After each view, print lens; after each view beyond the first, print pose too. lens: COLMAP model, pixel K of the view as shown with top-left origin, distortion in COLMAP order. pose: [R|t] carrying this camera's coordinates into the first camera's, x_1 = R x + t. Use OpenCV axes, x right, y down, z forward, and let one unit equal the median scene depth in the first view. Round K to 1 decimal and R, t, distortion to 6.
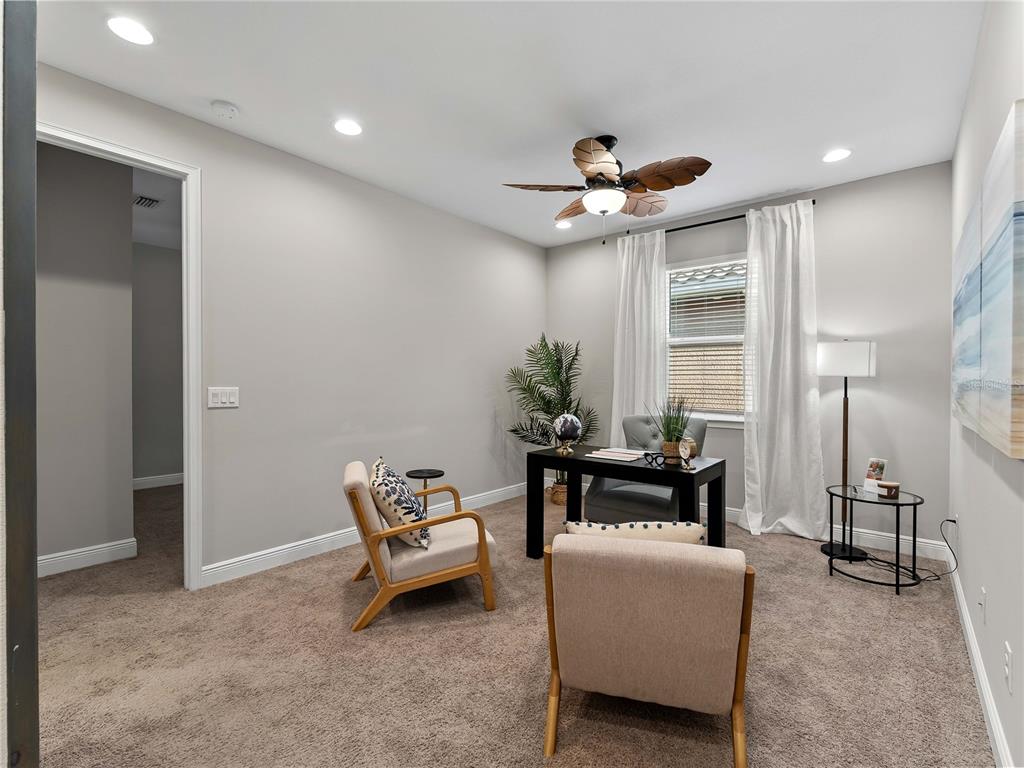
lens RADIAL K [[465.6, 0, 512.0], [0, 465.6, 384.0], [0, 0, 1]] dist [-0.007883, -0.000091]
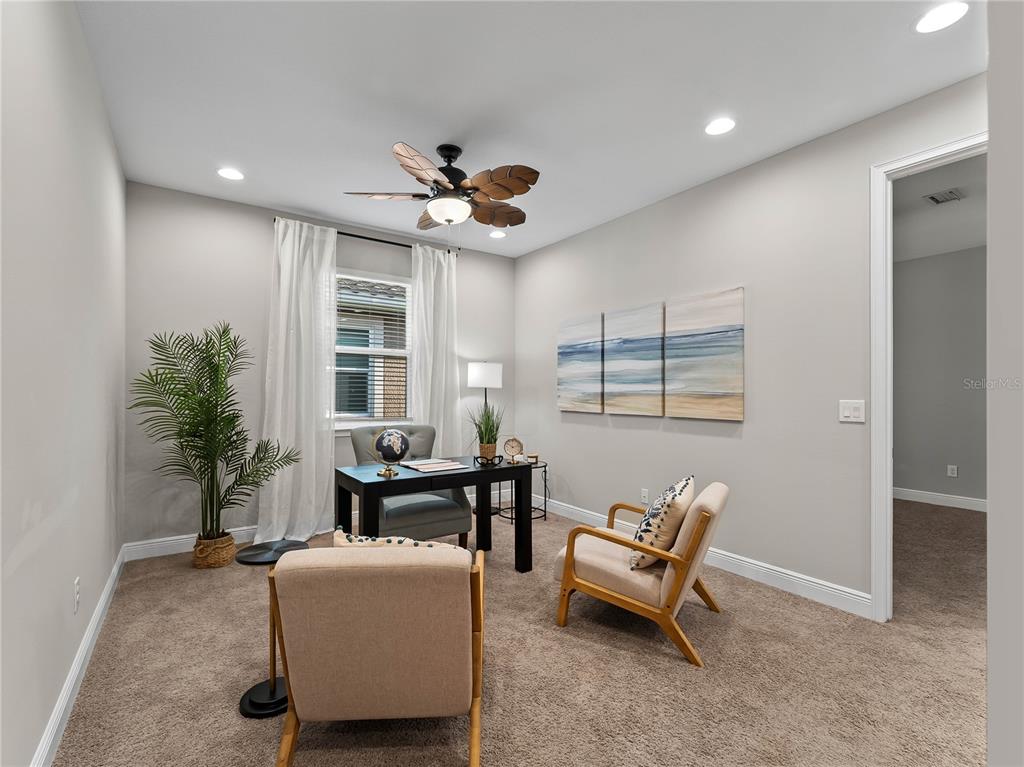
lens RADIAL K [[465.6, 0, 512.0], [0, 465.6, 383.5], [0, 0, 1]] dist [-0.007883, -0.000091]
pose [[0.262185, 0.013686, 0.964921, -0.550181], [0.004423, 0.999872, -0.015383, -0.004626], [-0.965008, 0.008301, 0.262091, 0.465544]]
